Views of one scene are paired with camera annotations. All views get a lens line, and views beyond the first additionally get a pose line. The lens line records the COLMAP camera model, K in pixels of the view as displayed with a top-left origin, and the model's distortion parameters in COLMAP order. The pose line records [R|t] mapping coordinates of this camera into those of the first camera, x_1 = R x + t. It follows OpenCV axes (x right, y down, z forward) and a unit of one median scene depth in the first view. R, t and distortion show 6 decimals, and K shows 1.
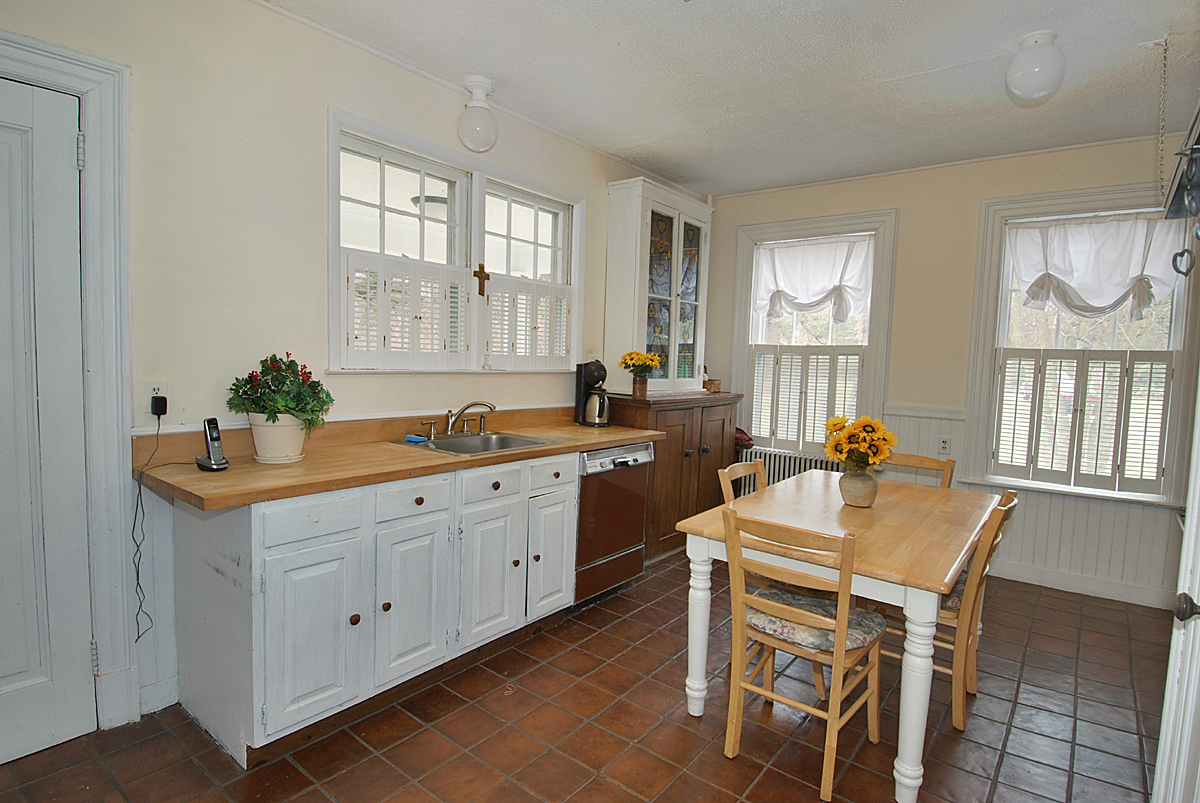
lens RADIAL K [[630.4, 0, 600.0], [0, 630.4, 401.5], [0, 0, 1]] dist [0.067277, -0.061866]
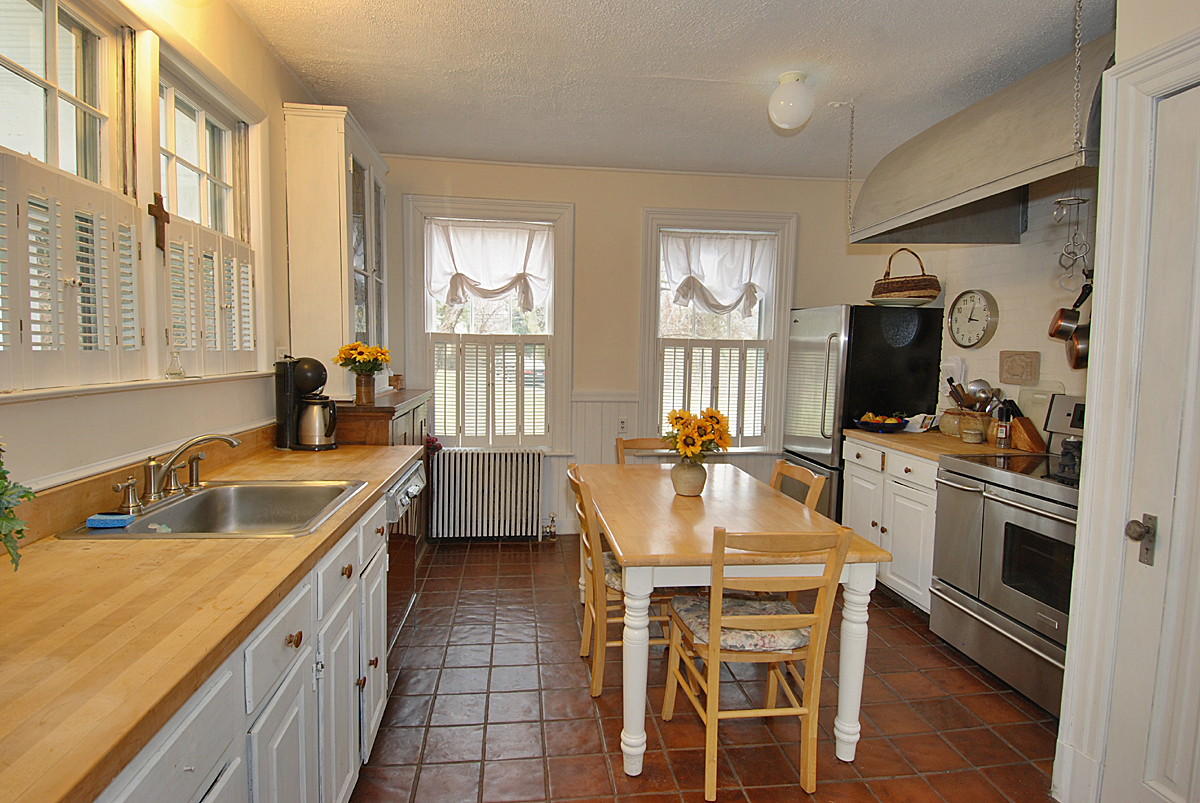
lens RADIAL K [[630.4, 0, 600.0], [0, 630.4, 401.5], [0, 0, 1]] dist [0.067277, -0.061866]
pose [[0.704009, -0.075030, 0.706216, -0.278060], [0.057343, 0.997162, 0.048777, -0.030400], [-0.707872, 0.006157, 0.706314, 0.263642]]
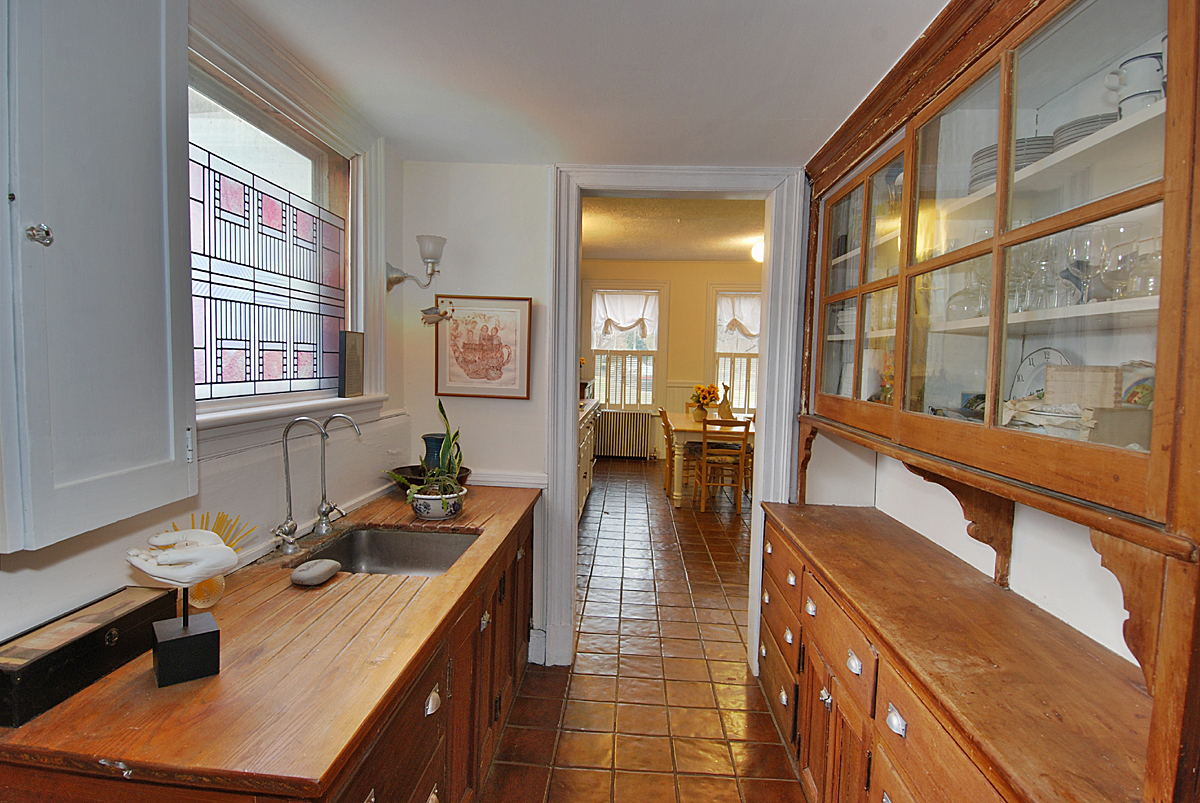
lens RADIAL K [[630.4, 0, 600.0], [0, 630.4, 401.5], [0, 0, 1]] dist [0.067277, -0.061866]
pose [[0.824265, -0.048230, 0.564146, -0.882861], [0.043203, 0.998818, 0.022268, 0.015244], [-0.564554, 0.006018, 0.825374, -0.507403]]
